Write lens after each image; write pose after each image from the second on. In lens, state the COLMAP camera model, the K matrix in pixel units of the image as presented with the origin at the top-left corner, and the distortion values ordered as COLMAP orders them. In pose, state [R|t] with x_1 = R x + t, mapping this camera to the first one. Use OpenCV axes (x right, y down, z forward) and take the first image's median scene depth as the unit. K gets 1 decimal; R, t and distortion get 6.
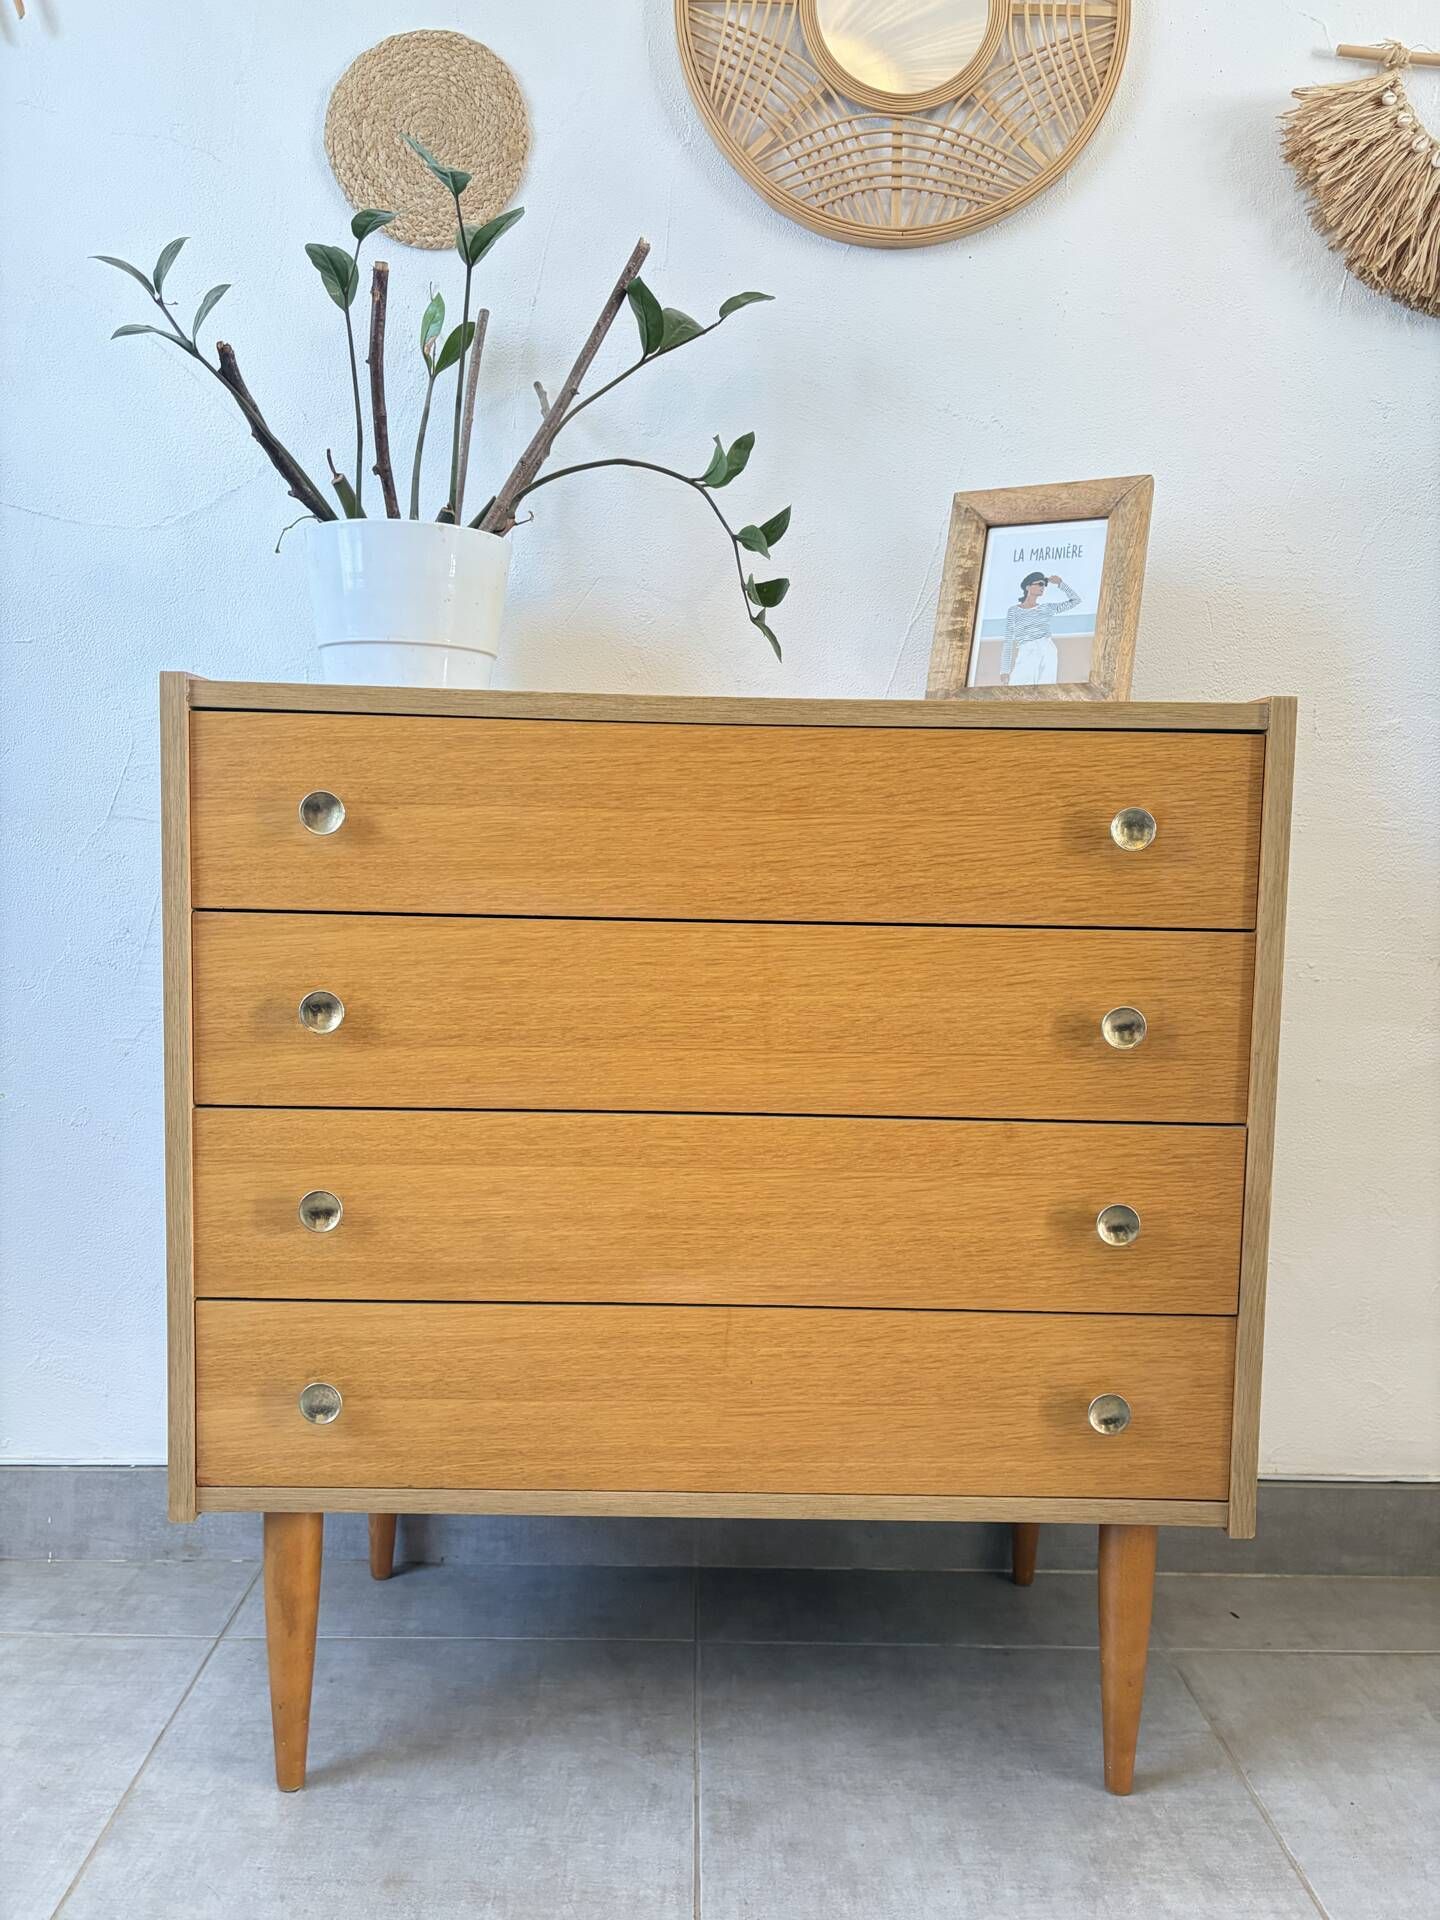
lens RADIAL K [[1459.8, 0, 715.8], [0, 1459.8, 969.6], [0, 0, 1]] dist [0.059981, -0.076148]
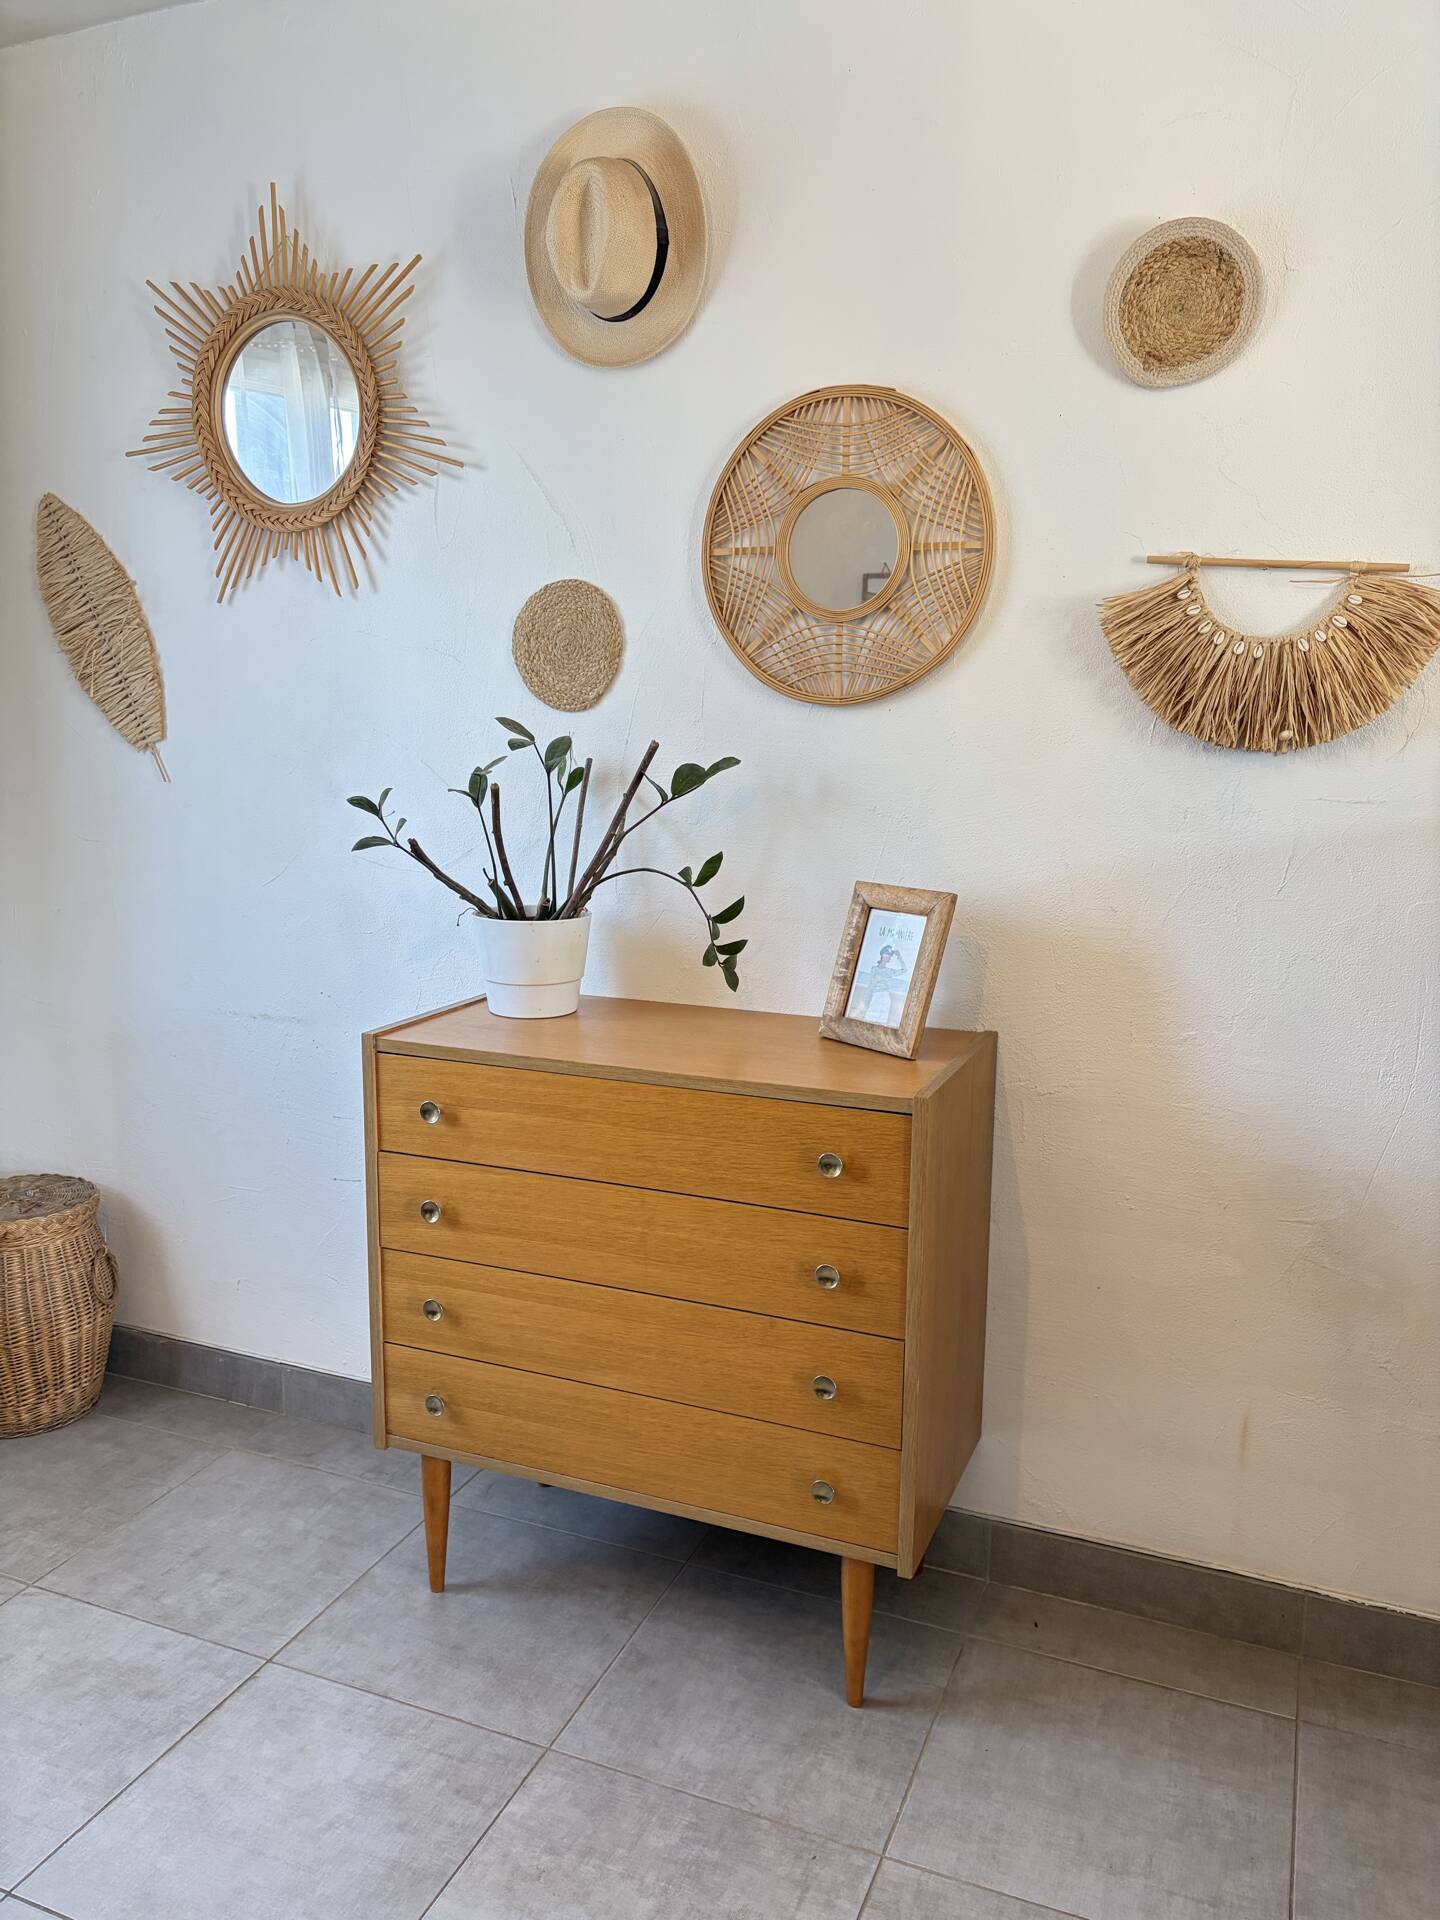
lens RADIAL K [[1459.8, 0, 706.4], [0, 1459.8, 967.9], [0, 0, 1]] dist [0.059981, -0.076148]
pose [[0.915969, 0.059487, -0.396814, 0.776243], [-0.024071, 0.995314, 0.093647, -0.458794], [0.400526, -0.076226, 0.913109, -0.571179]]
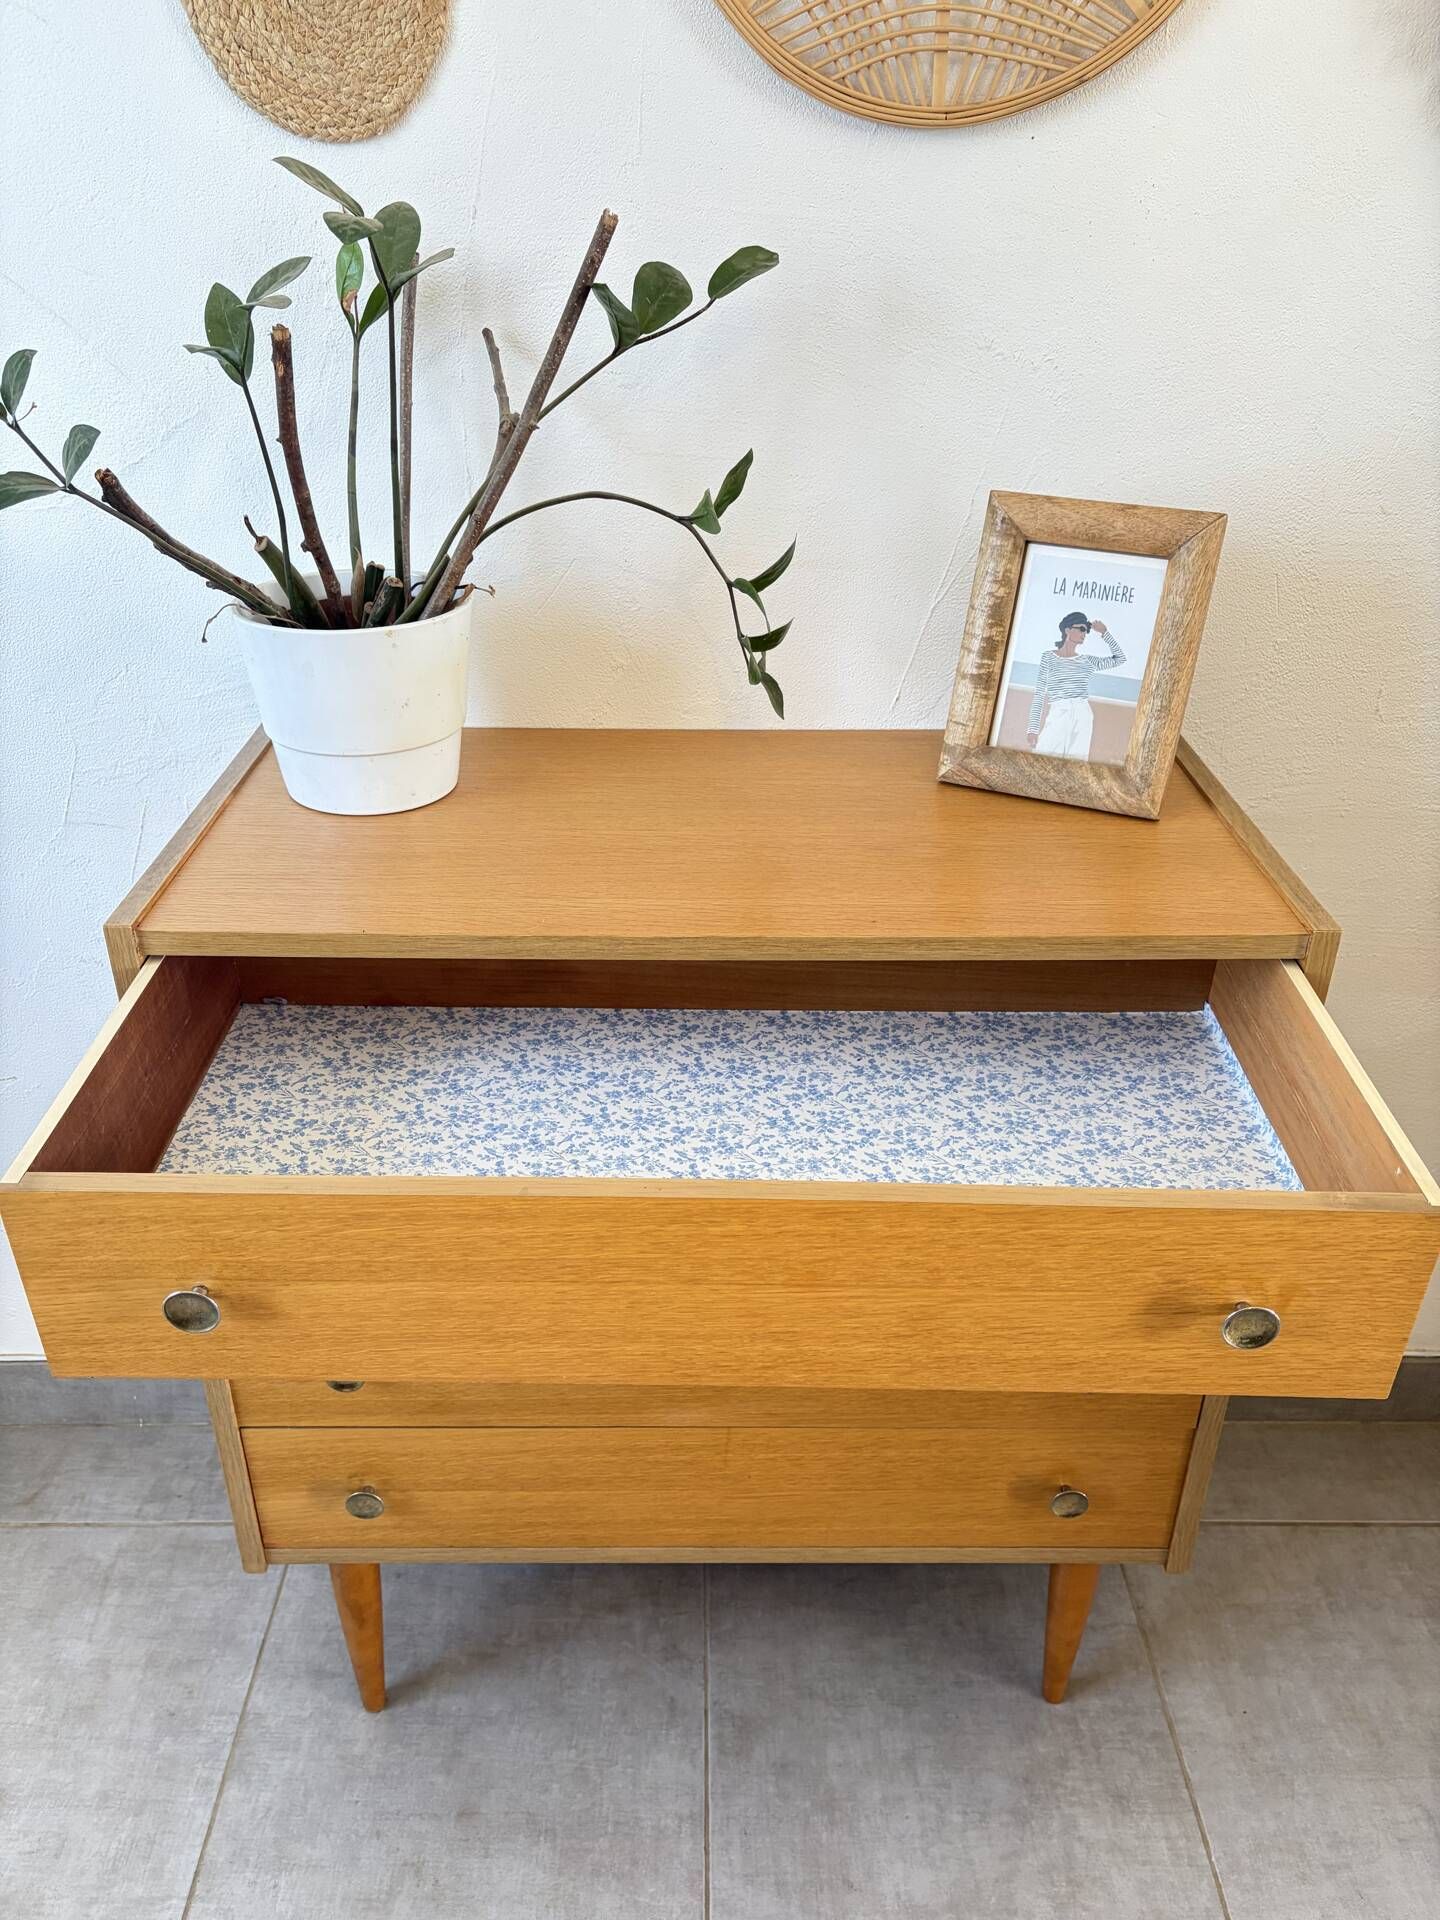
lens RADIAL K [[1459.8, 0, 713.0], [0, 1459.8, 972.5], [0, 0, 1]] dist [0.059981, -0.076148]
pose [[0.999883, -0.008803, -0.012503, 0.013932], [0.013184, 0.910518, 0.413259, -0.521204], [0.007747, -0.413376, 0.910528, 0.144997]]
